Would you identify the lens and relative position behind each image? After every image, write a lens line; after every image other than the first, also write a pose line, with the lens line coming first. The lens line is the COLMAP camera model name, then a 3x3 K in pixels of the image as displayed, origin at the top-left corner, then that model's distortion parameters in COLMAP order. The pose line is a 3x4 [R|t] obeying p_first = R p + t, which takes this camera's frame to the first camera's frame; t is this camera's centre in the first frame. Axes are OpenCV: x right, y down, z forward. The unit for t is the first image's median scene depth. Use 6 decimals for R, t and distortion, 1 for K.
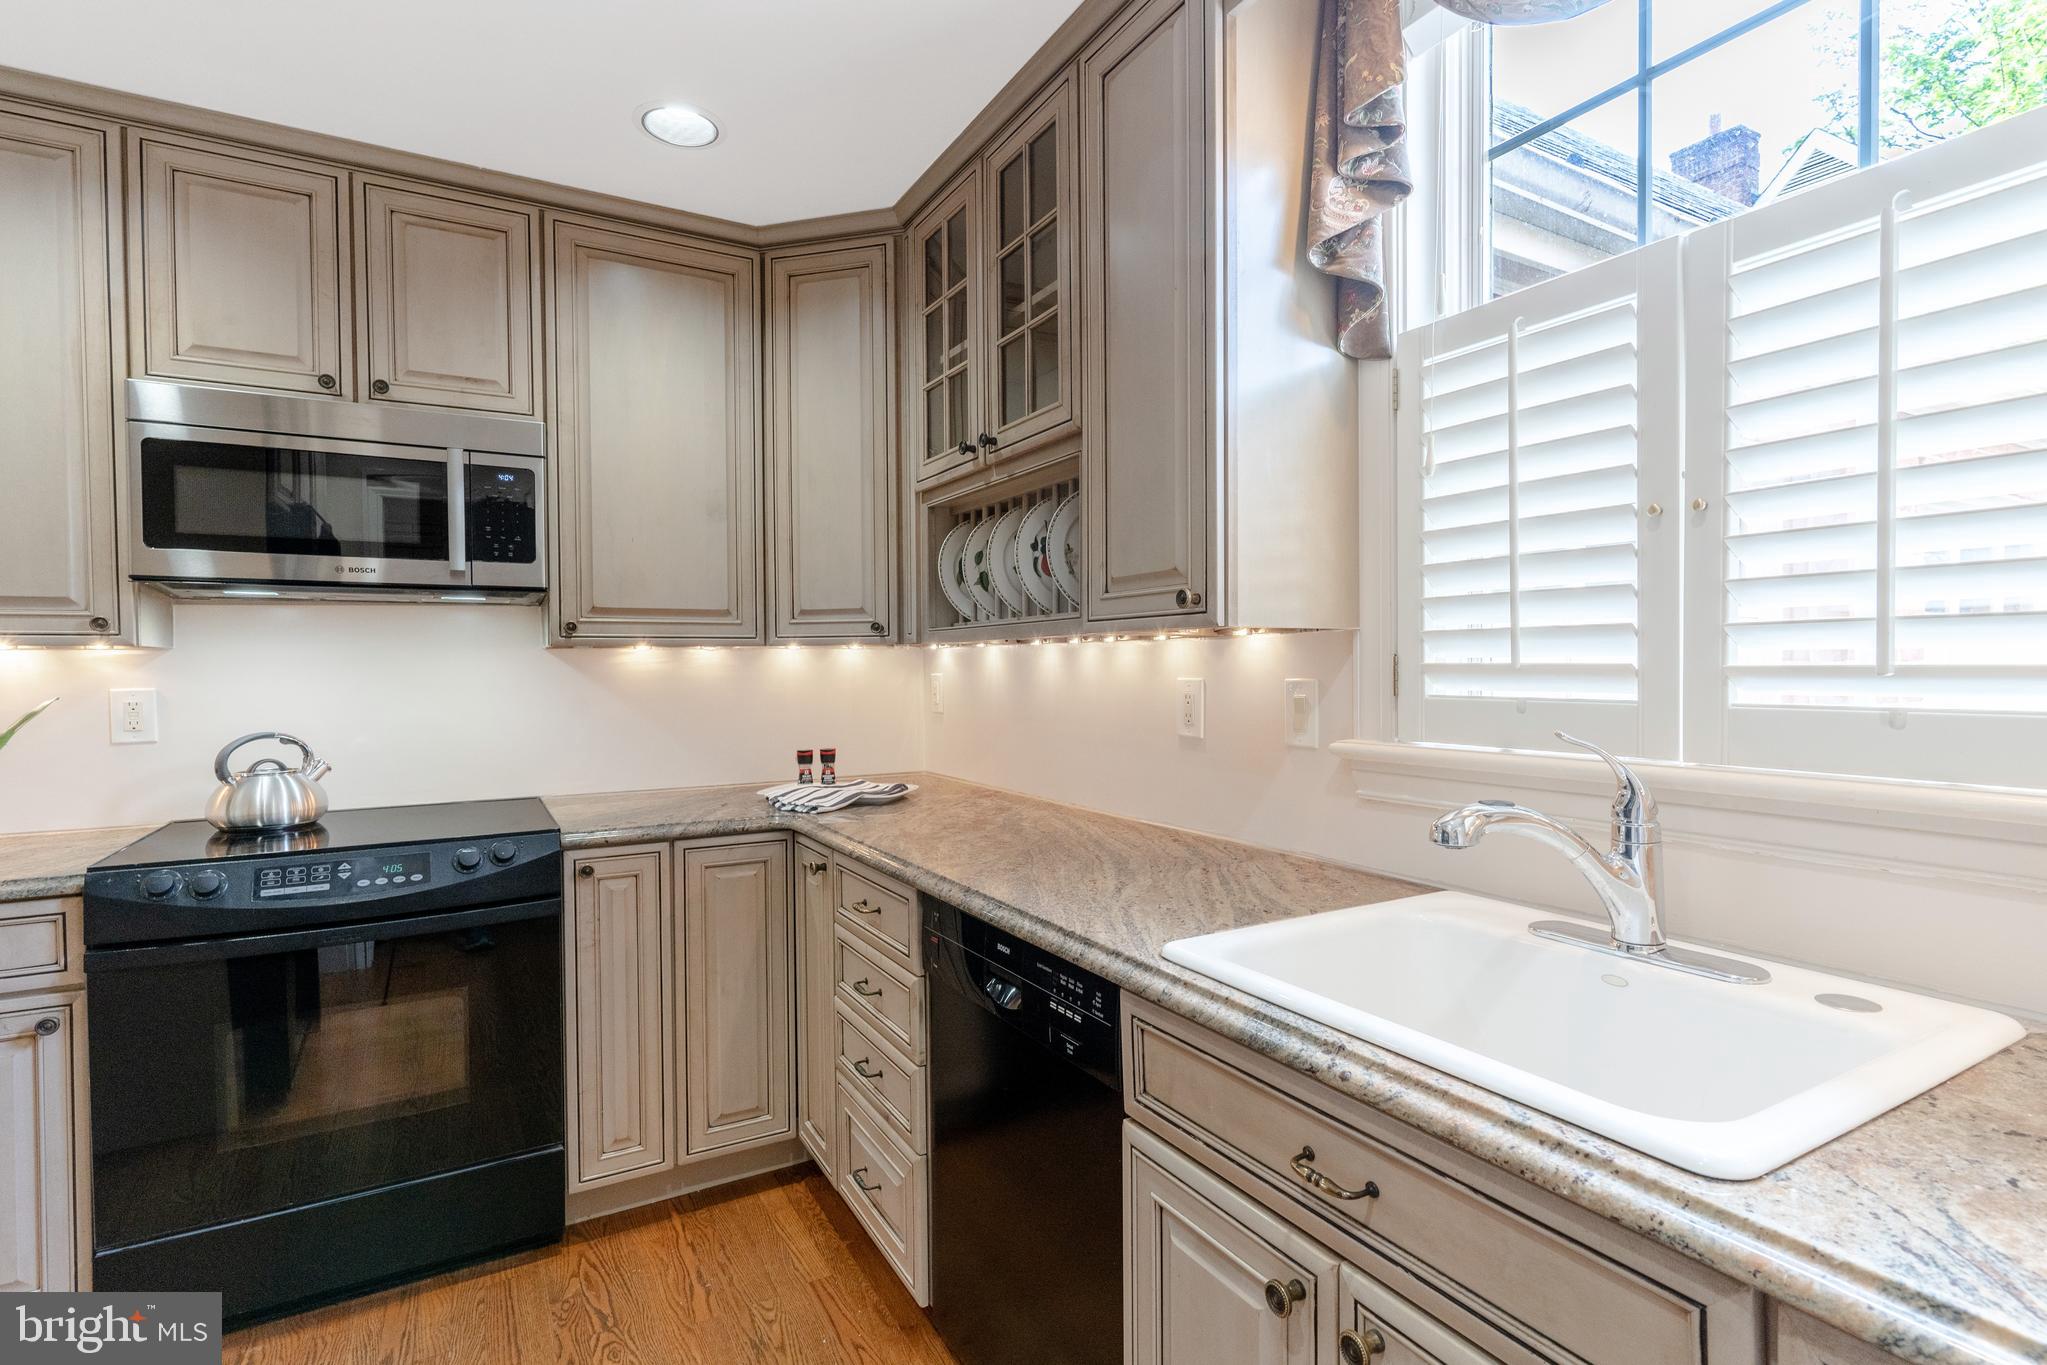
lens RADIAL K [[979.6, 0, 1023.1], [0, 979.6, 675.2], [0, 0, 1]] dist [0.002658, 0.000176]
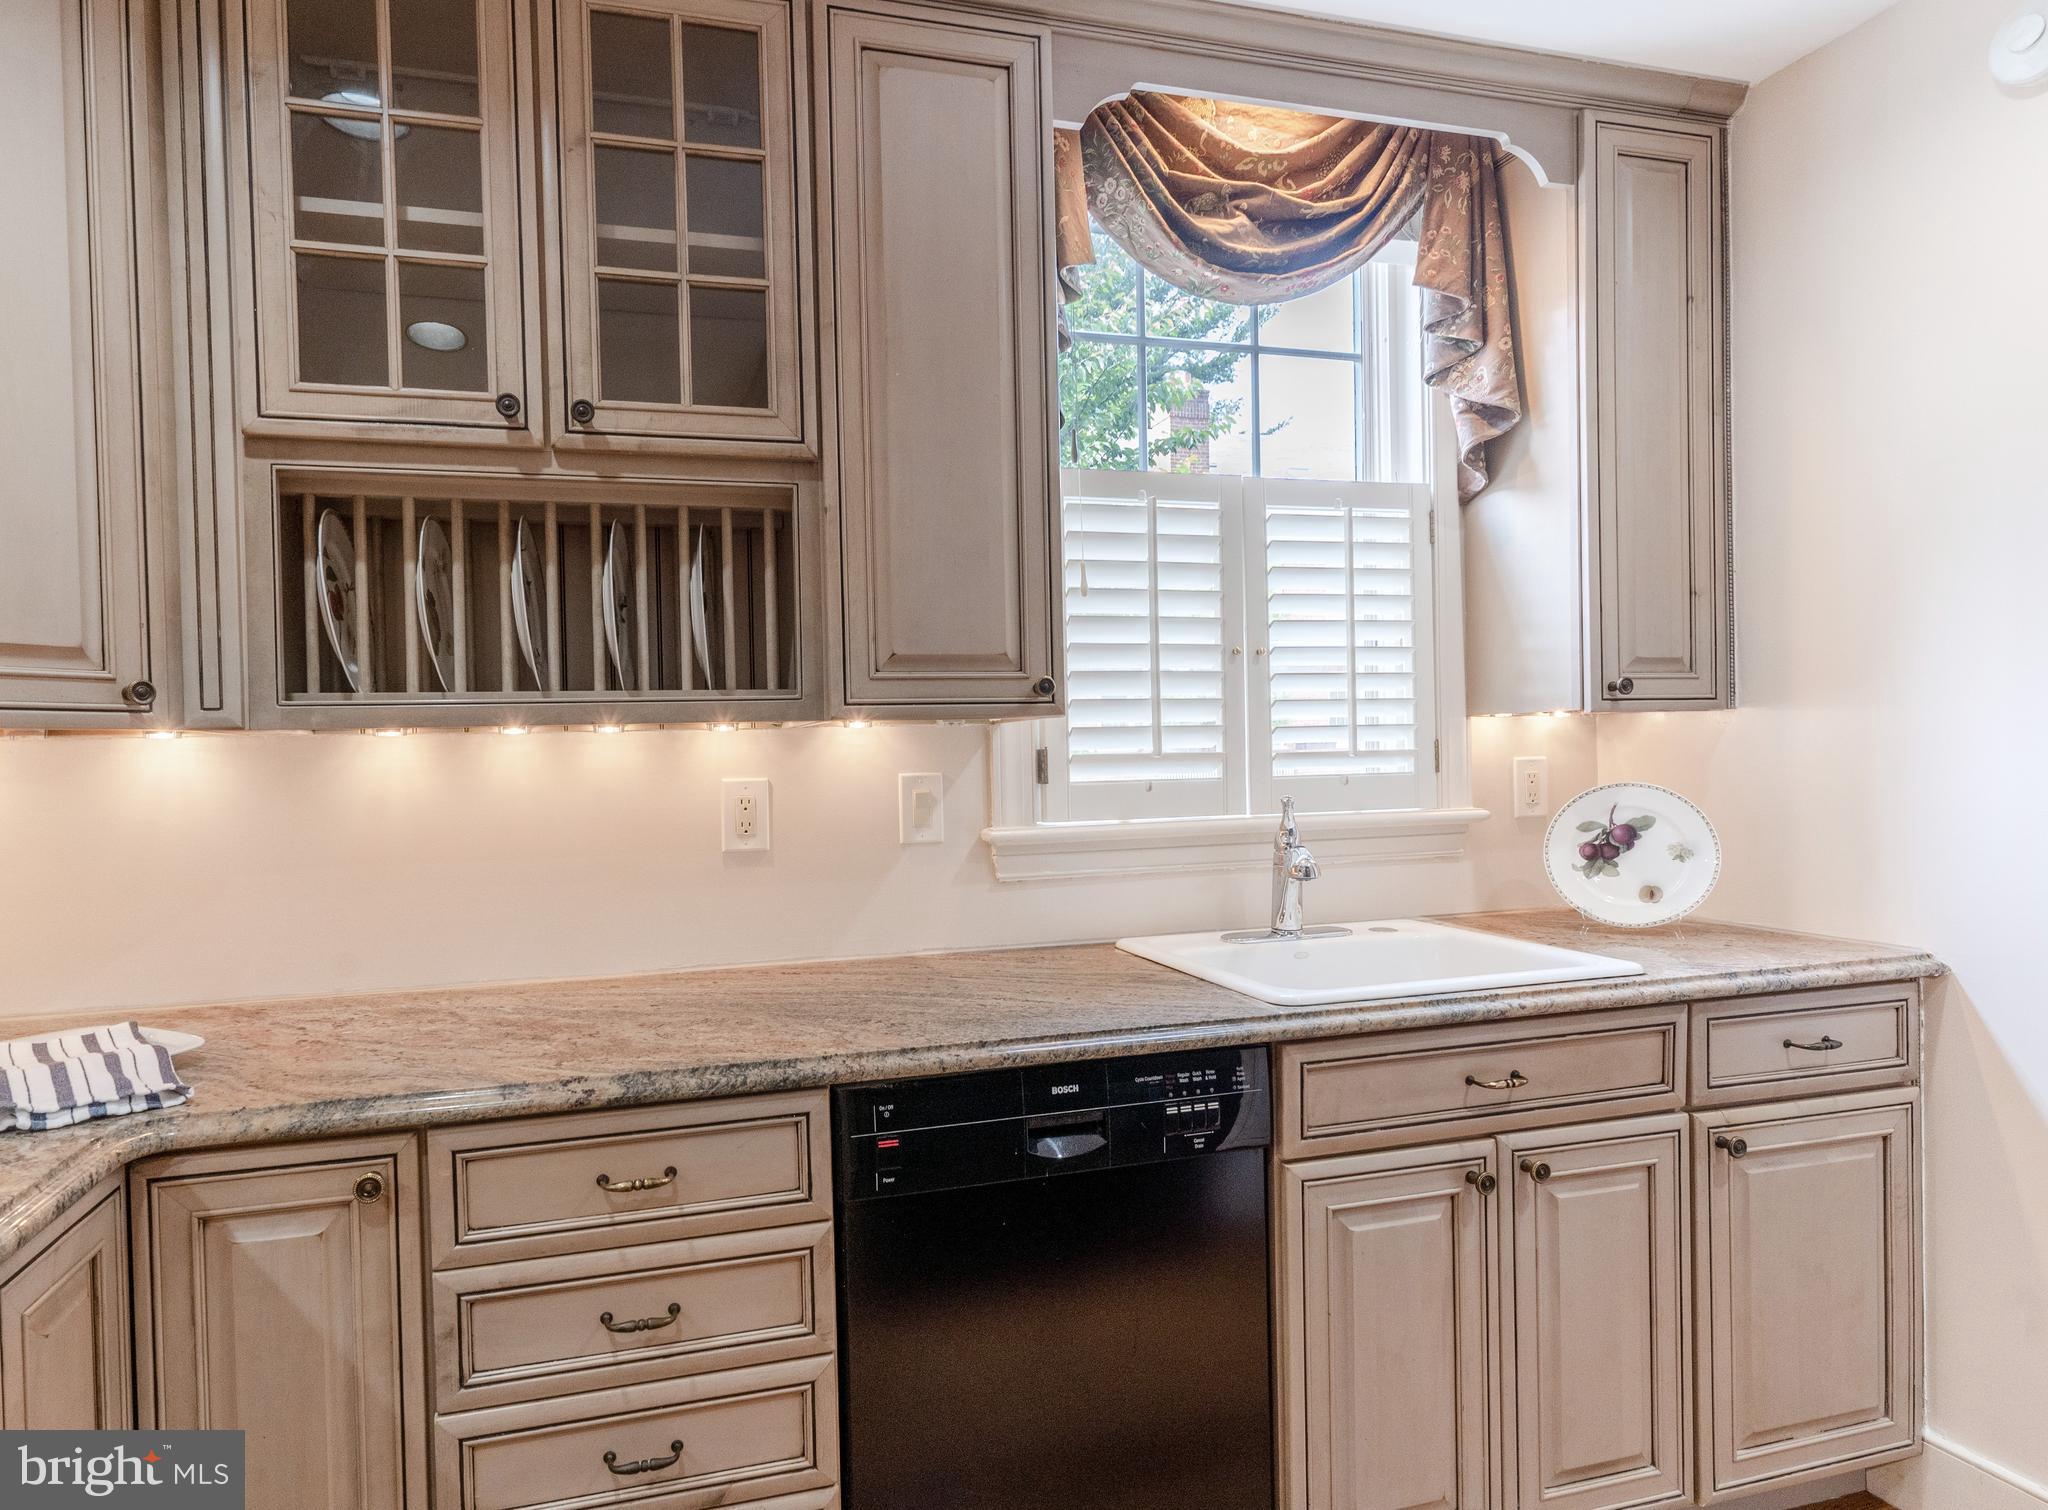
lens RADIAL K [[1052.3, 0, 1023.9], [0, 1052.3, 776.0], [0, 0, 1]] dist [-0.000721, 0.000417]
pose [[0.266750, -0.016152, 0.963630, -0.979722], [0.032672, 0.999436, 0.007709, 0.002125], [-0.963212, 0.029427, 0.267127, 0.856912]]
